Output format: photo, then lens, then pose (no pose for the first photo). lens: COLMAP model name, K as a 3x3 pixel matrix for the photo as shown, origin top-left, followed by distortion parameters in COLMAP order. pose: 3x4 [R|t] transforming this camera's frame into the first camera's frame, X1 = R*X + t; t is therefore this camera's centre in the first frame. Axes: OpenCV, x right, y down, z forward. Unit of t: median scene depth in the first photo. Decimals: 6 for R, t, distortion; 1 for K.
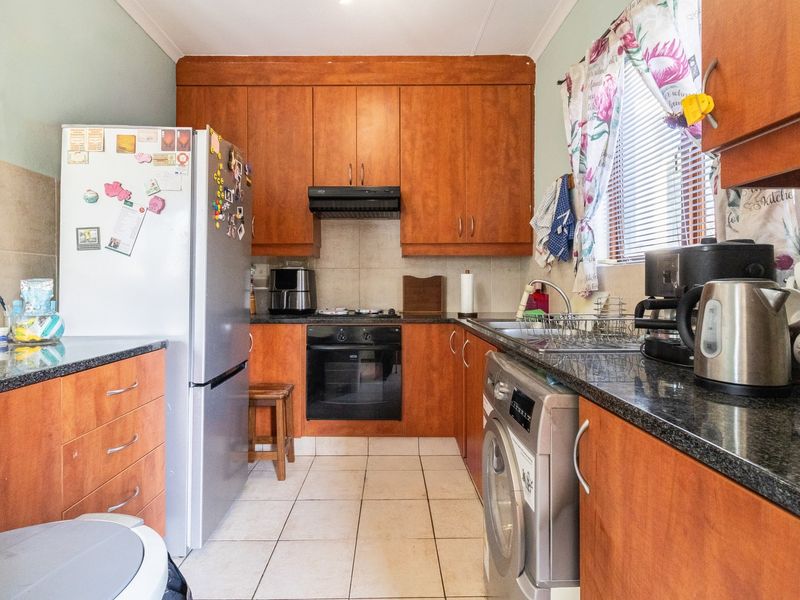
lens RADIAL K [[422.0, 0, 394.9], [0, 422.0, 297.9], [0, 0, 1]] dist [0.000383, 0.000730]
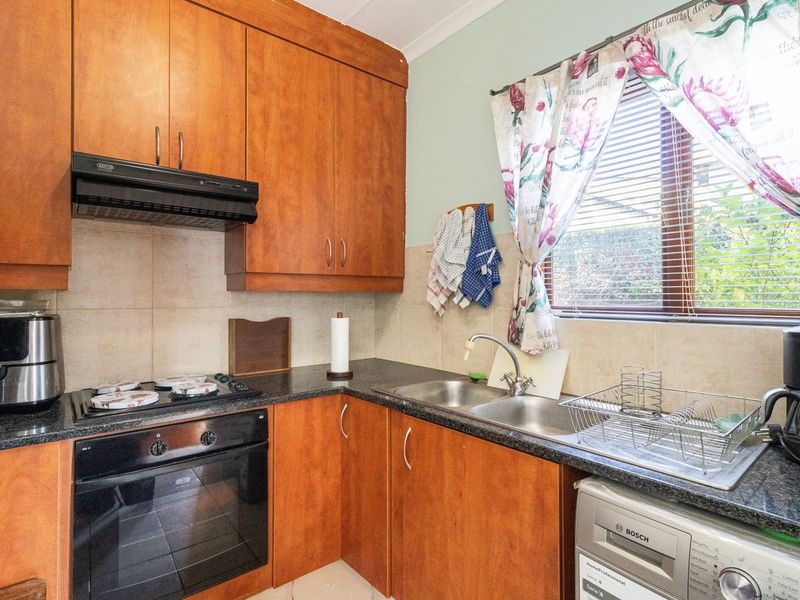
lens RADIAL K [[422.0, 0, 394.9], [0, 422.0, 297.9], [0, 0, 1]] dist [0.000383, 0.000730]
pose [[0.780336, -0.001404, 0.625358, -0.209477], [0.019929, 0.999545, -0.022624, -0.072857], [-0.625042, 0.030117, 0.780010, 0.374272]]
